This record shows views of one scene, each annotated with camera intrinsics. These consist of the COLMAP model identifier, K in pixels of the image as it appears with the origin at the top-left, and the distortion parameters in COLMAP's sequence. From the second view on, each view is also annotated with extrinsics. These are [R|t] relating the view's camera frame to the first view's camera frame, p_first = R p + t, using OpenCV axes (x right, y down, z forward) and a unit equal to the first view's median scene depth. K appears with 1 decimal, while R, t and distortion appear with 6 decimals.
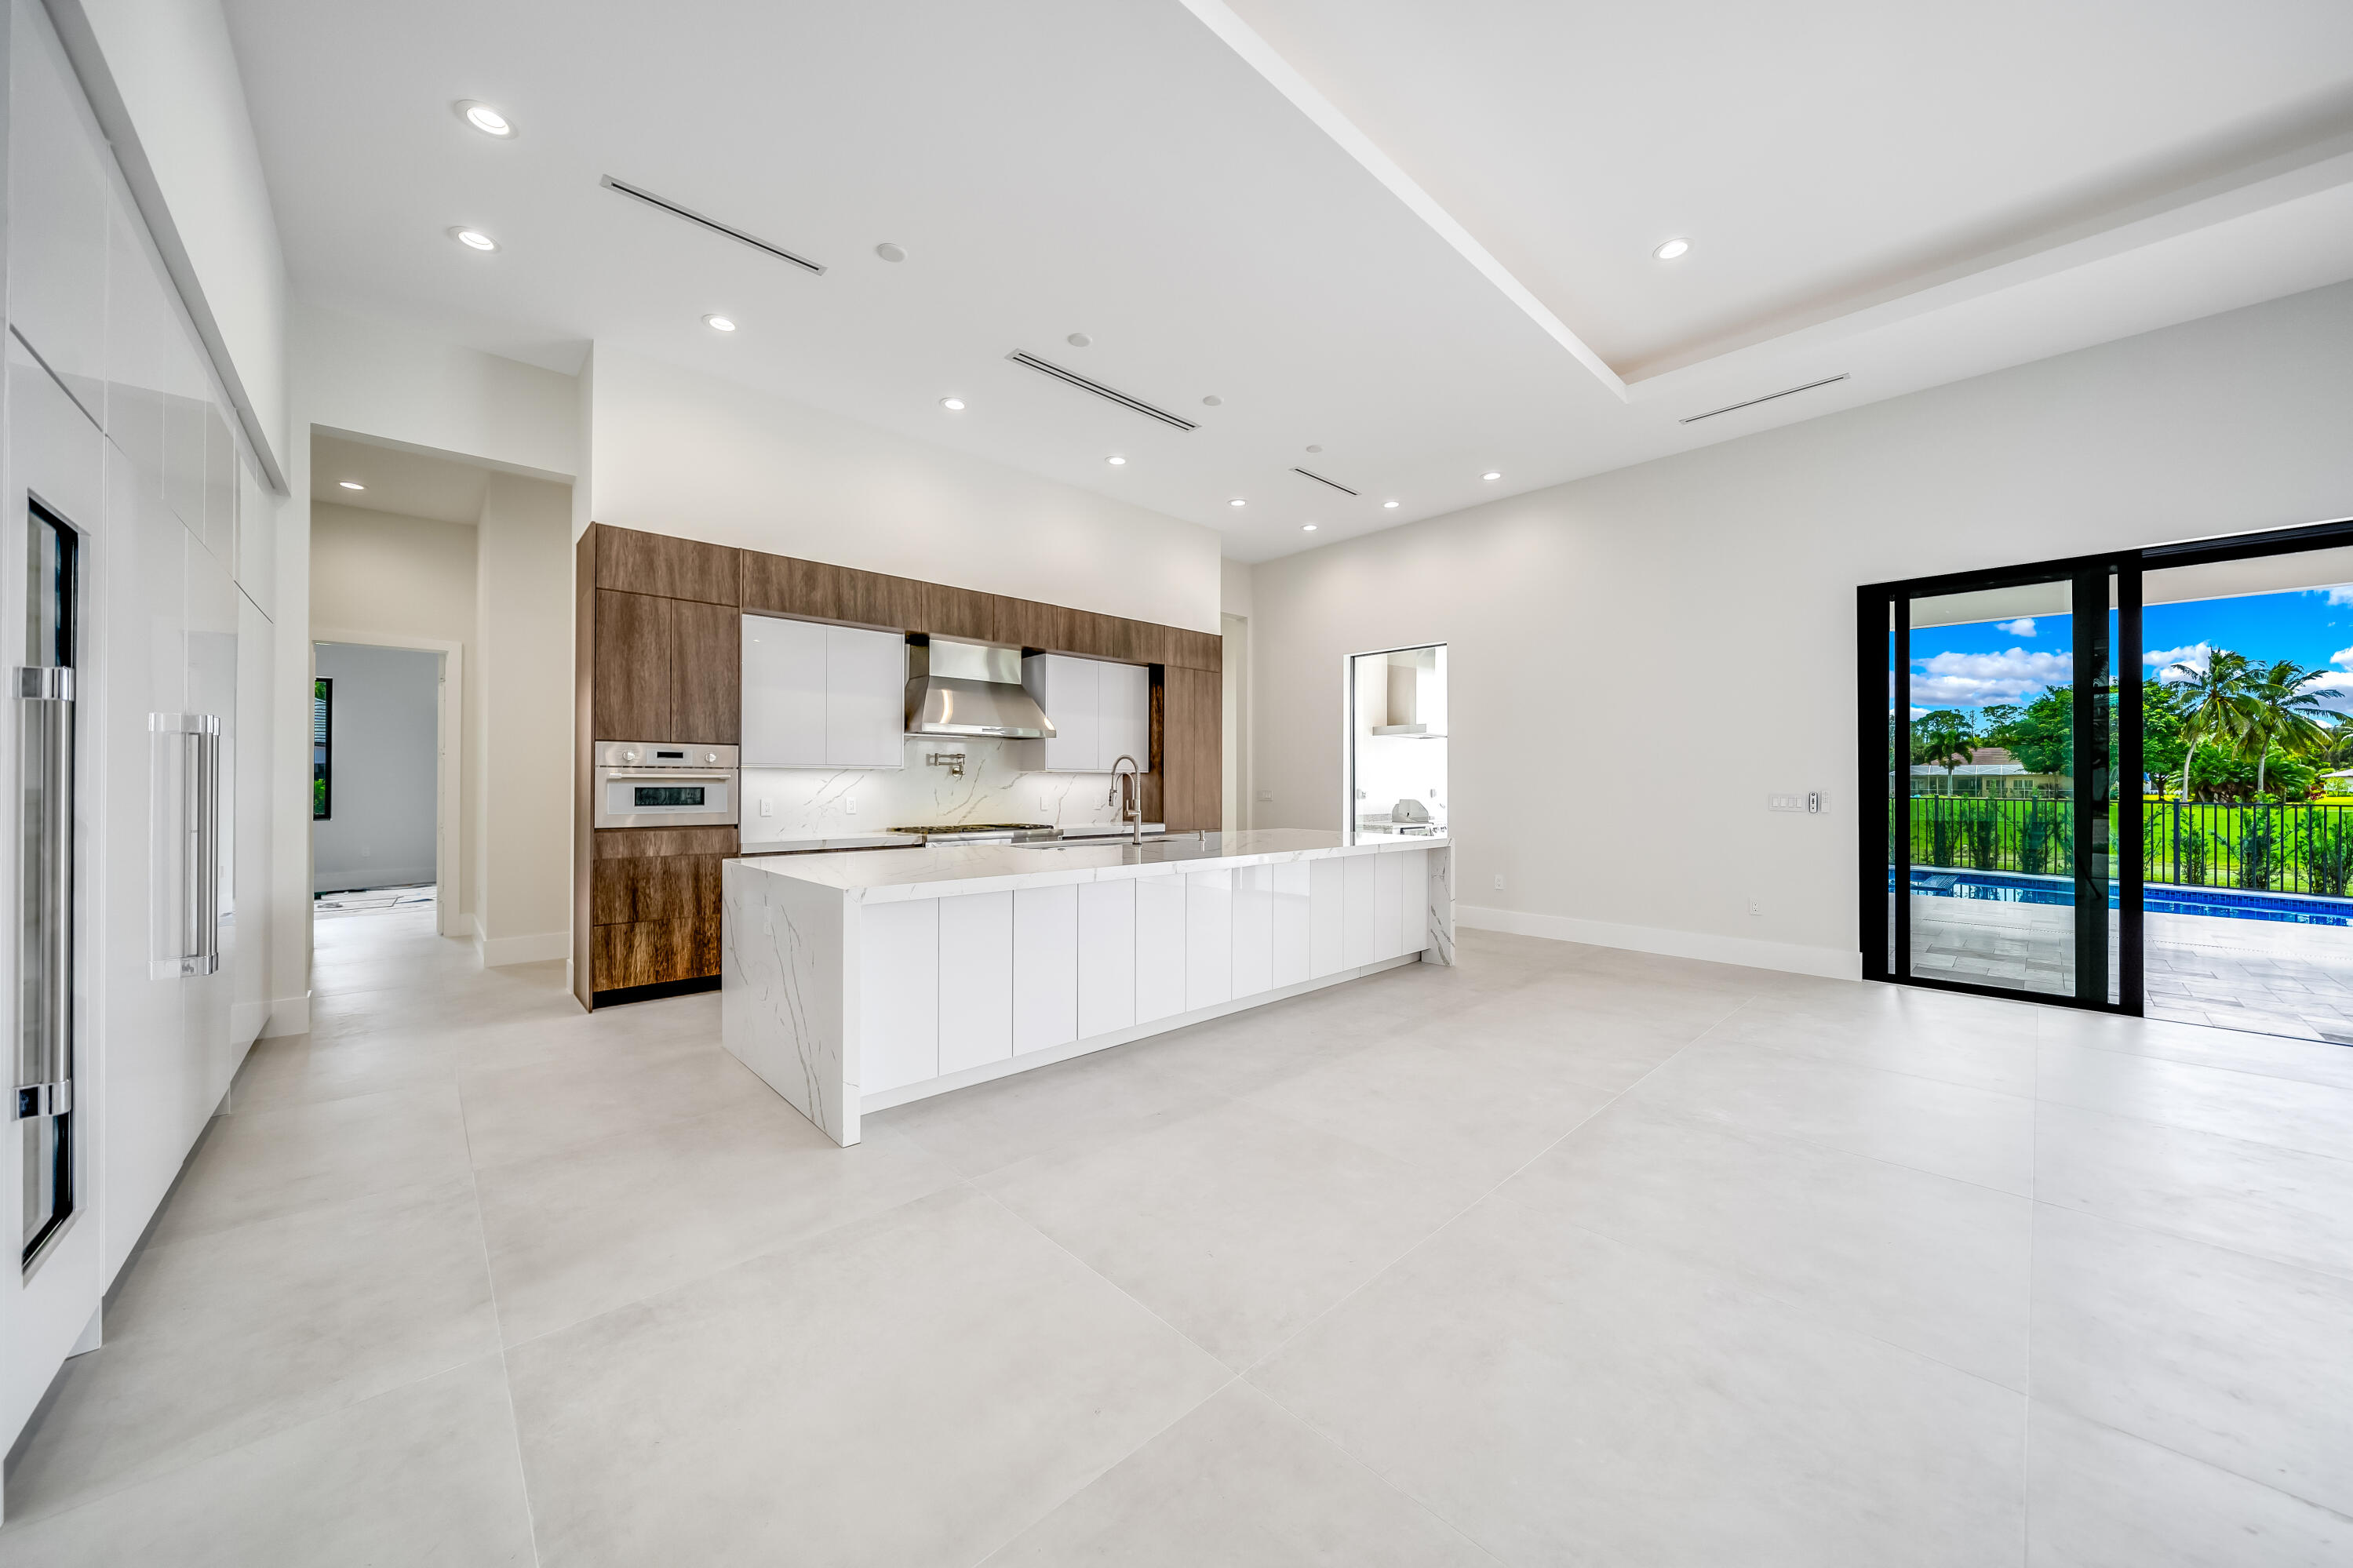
lens RADIAL K [[810.0, 0, 1159.2], [0, 810.0, 779.3], [0, 0, 1]] dist [-0.002238, 0.000294]
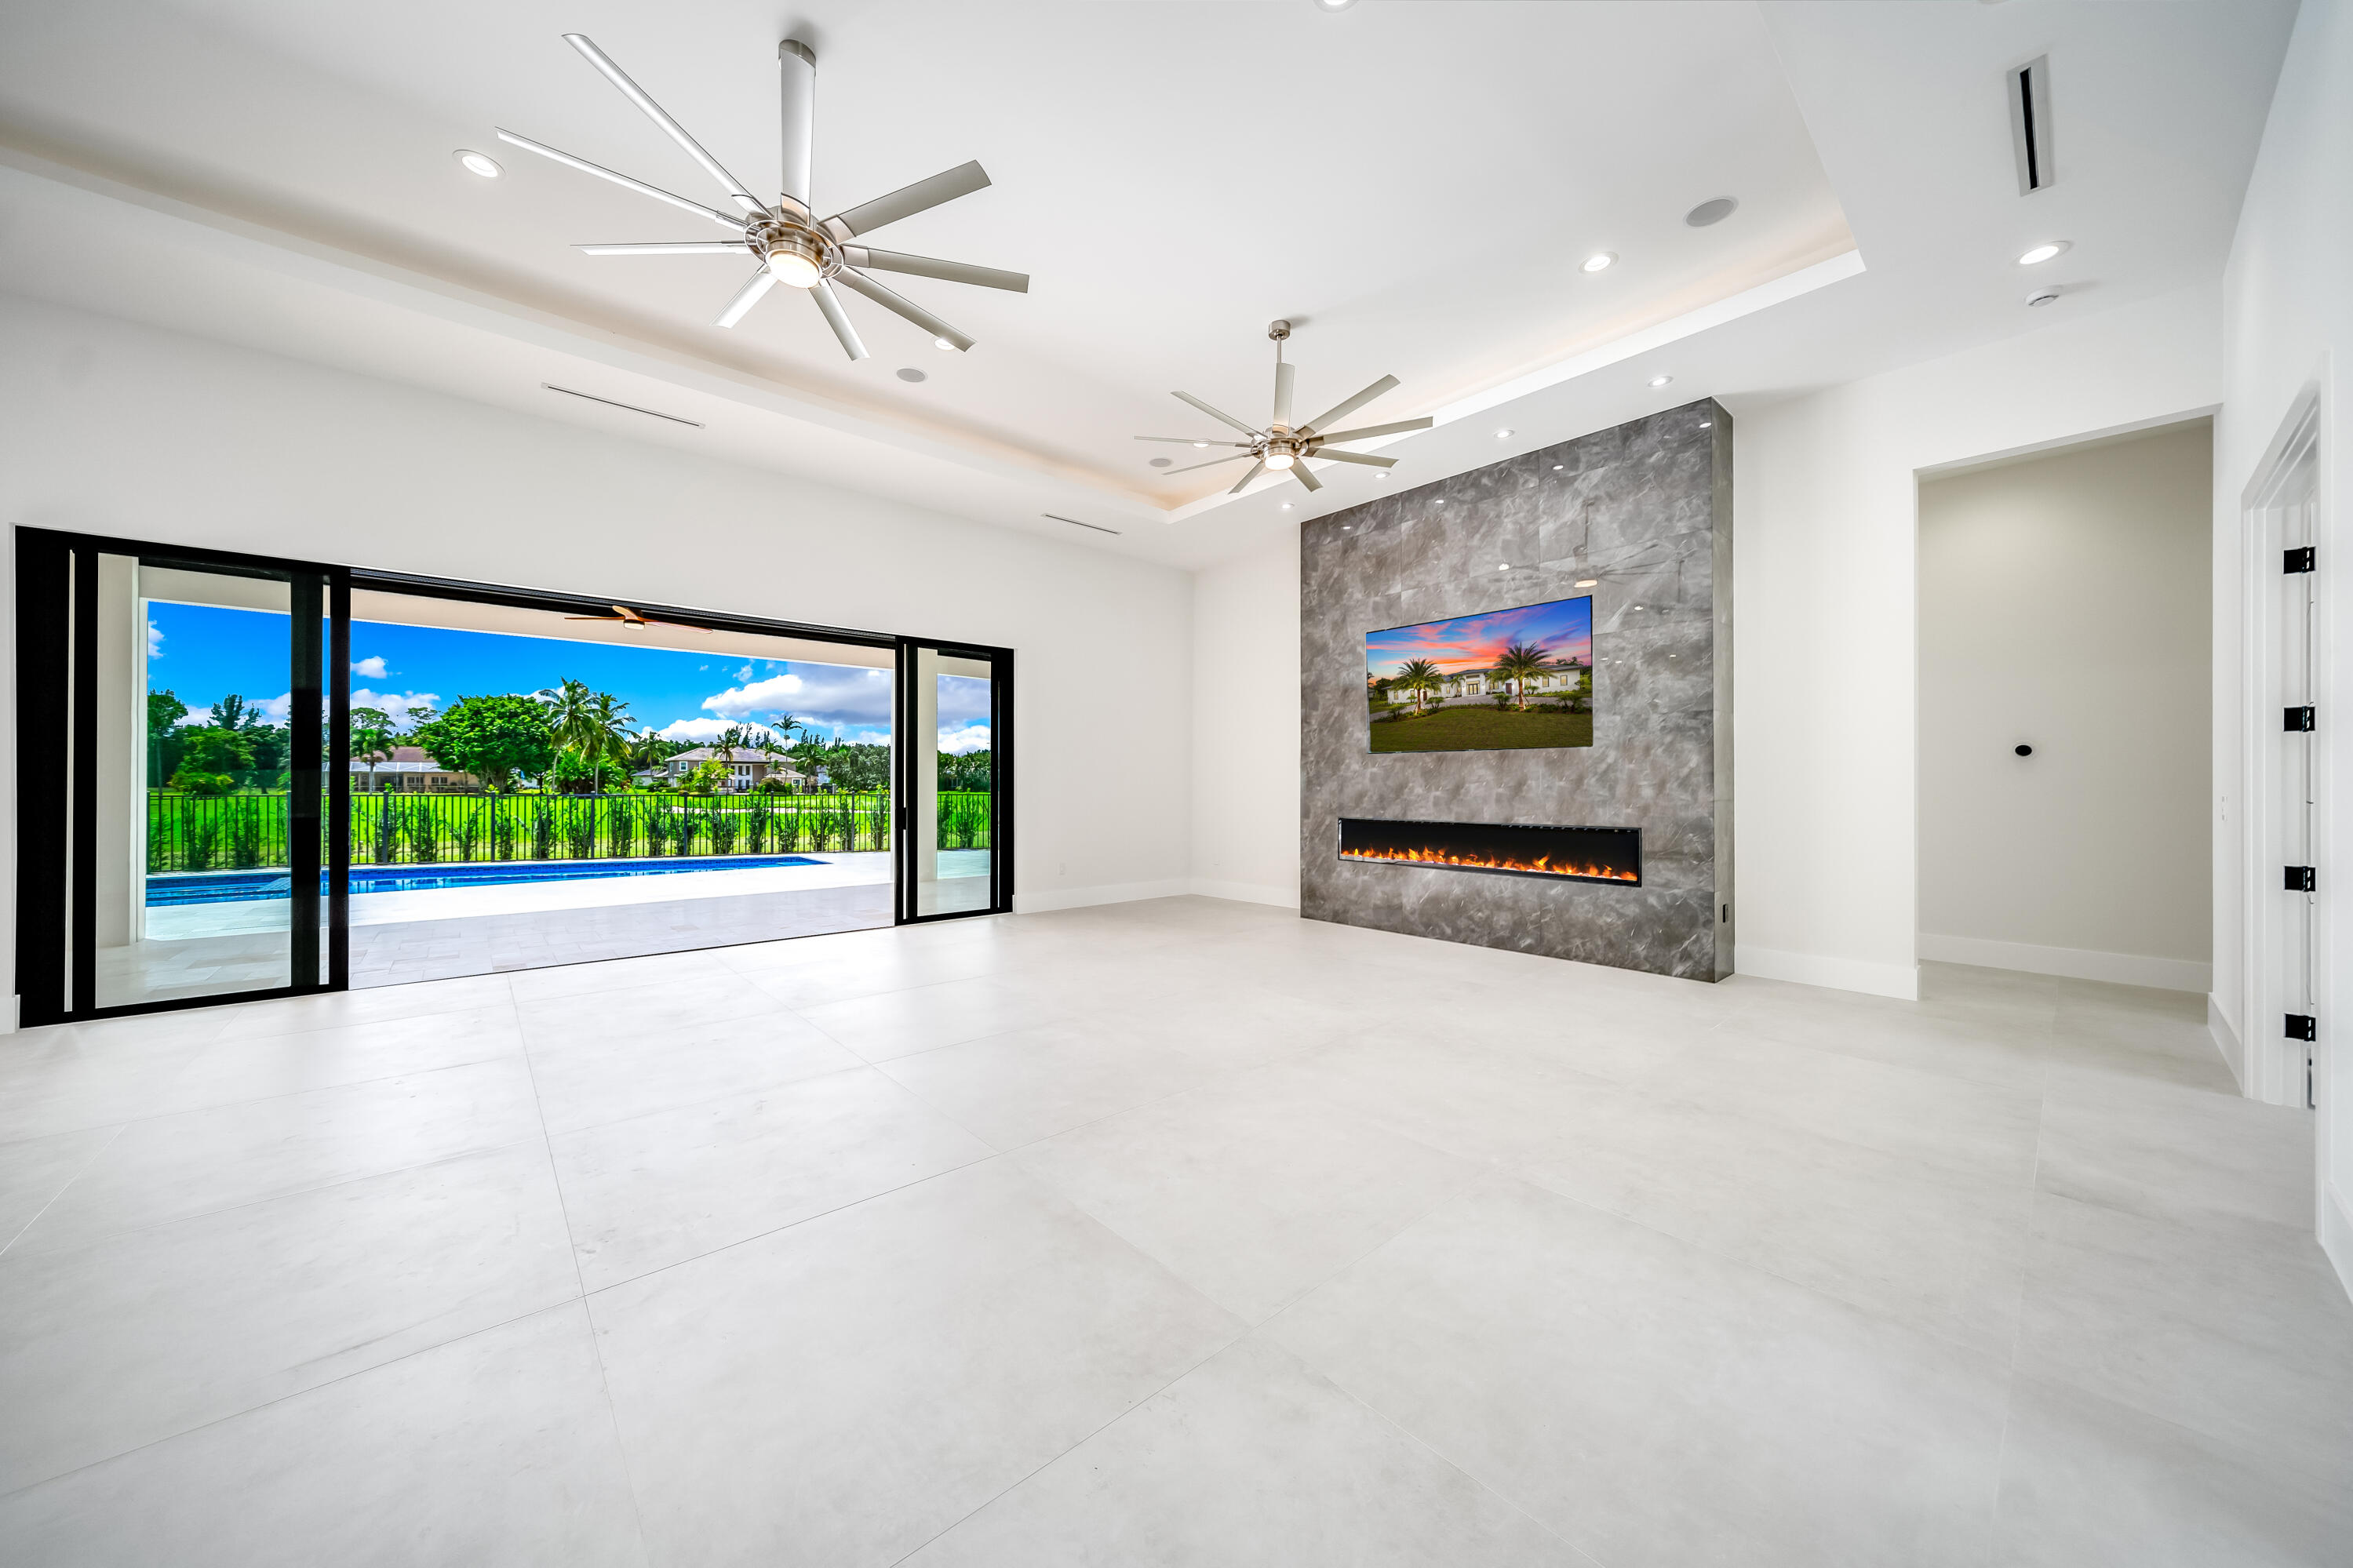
lens RADIAL K [[810.0, 0, 1161.1], [0, 810.0, 777.3], [0, 0, 1]] dist [-0.002238, 0.000294]
pose [[0.039458, 0.004525, 0.999211, 0.125312], [-0.005517, 0.999975, -0.004310, 0.001222], [-0.999206, -0.005343, 0.039482, -0.129932]]
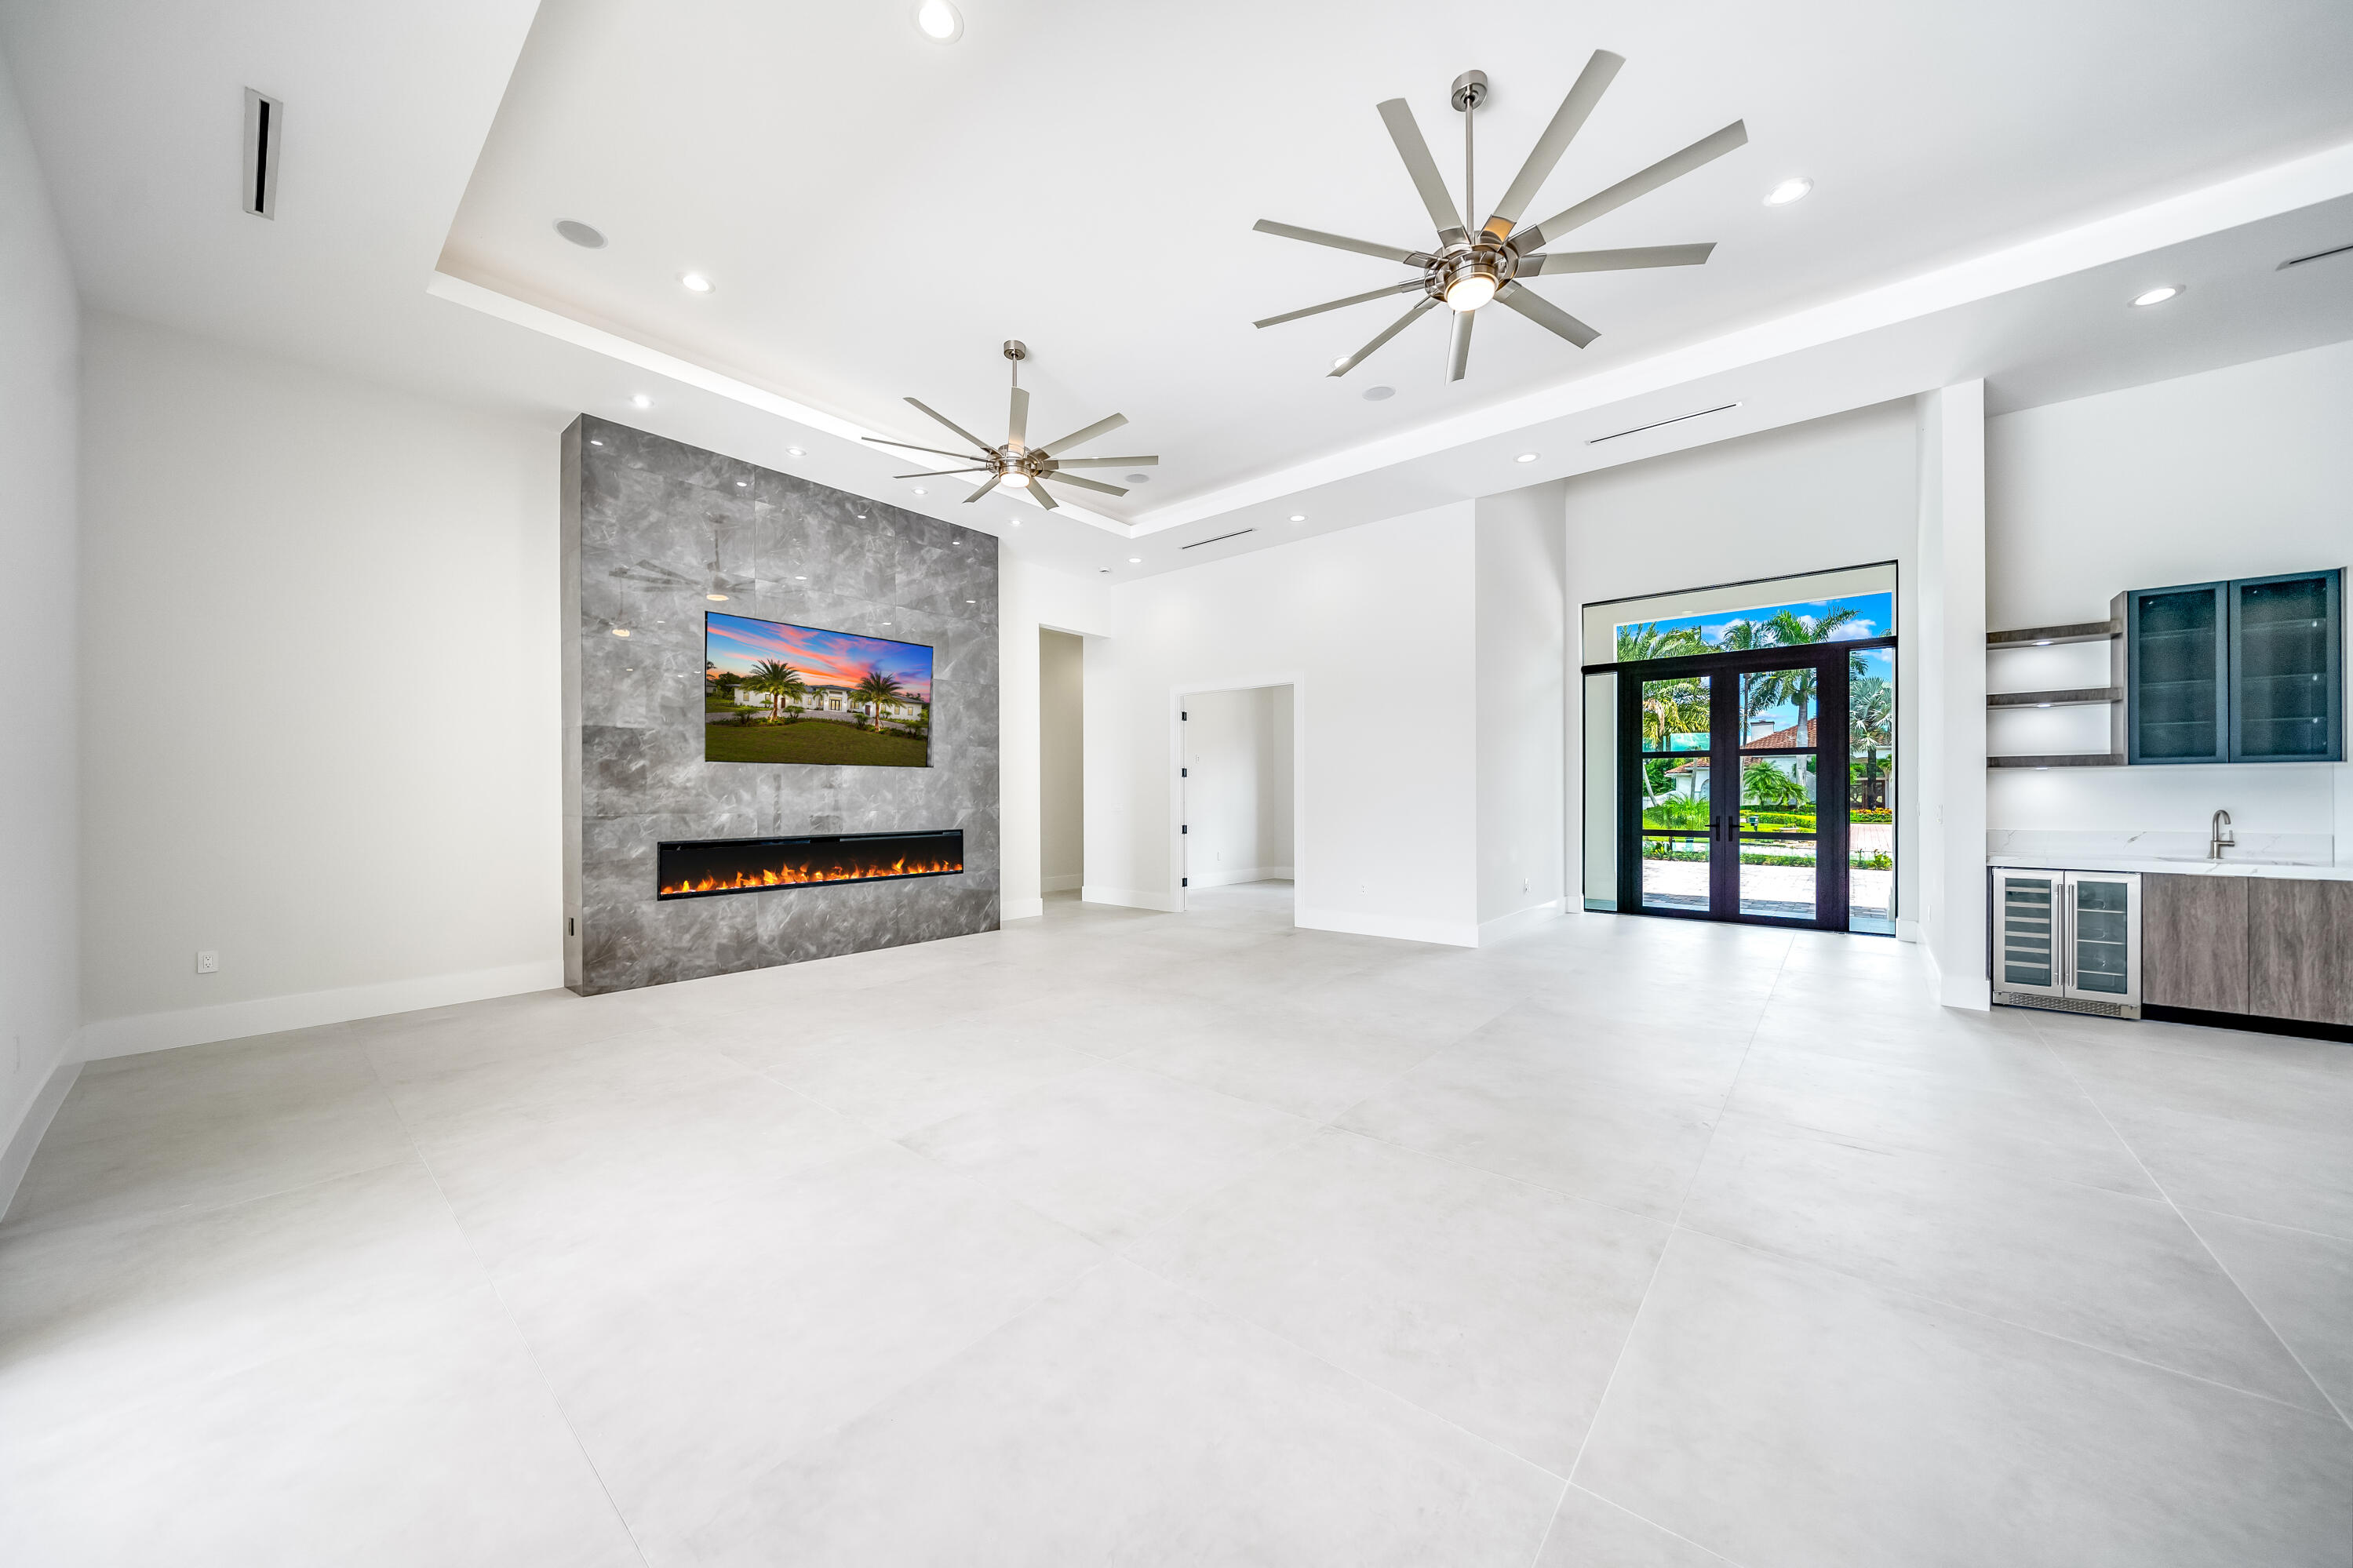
lens RADIAL K [[810.0, 0, 1164.0], [0, 810.0, 796.0], [0, 0, 1]] dist [-0.002238, 0.000294]
pose [[-0.994319, -0.001060, -0.106436, 0.963202], [-0.000772, 0.999996, -0.002743, 0.003237], [0.106439, -0.002645, -0.994316, 0.705076]]
